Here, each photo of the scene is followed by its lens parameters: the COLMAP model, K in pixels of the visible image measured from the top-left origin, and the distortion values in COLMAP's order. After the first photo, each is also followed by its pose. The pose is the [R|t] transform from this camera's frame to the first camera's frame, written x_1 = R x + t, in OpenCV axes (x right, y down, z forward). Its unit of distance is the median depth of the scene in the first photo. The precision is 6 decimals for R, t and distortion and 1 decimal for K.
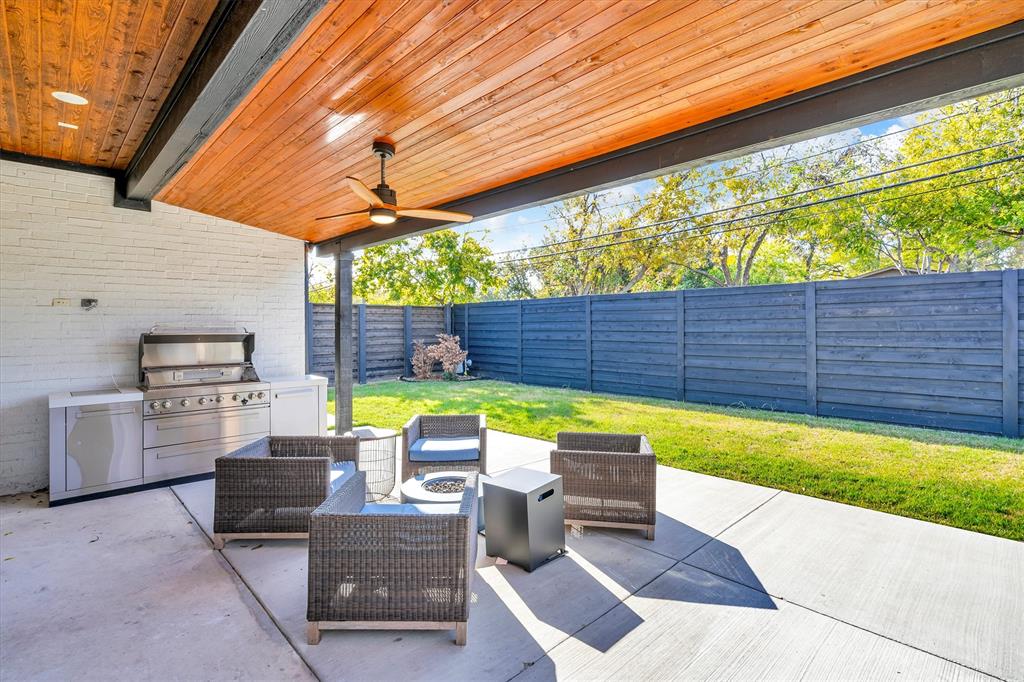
lens RADIAL K [[469.2, 0, 506.4], [0, 469.2, 333.9], [0, 0, 1]] dist [-0.007701, 0.002255]
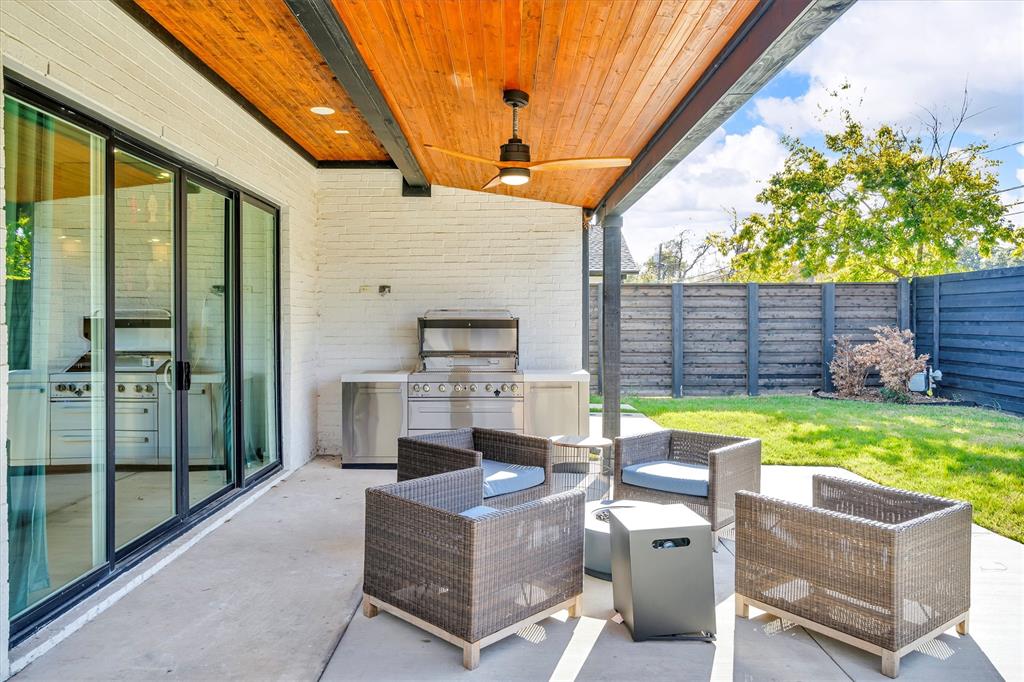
lens RADIAL K [[664.1, 0, 513.9], [0, 664.1, 335.9], [0, 0, 1]] dist [0.003327, 0.000875]
pose [[0.740890, 0.019689, -0.671338, 0.189409], [-0.010882, 0.999791, 0.017313, 0.006137], [0.671539, -0.005522, 0.740949, 0.035469]]
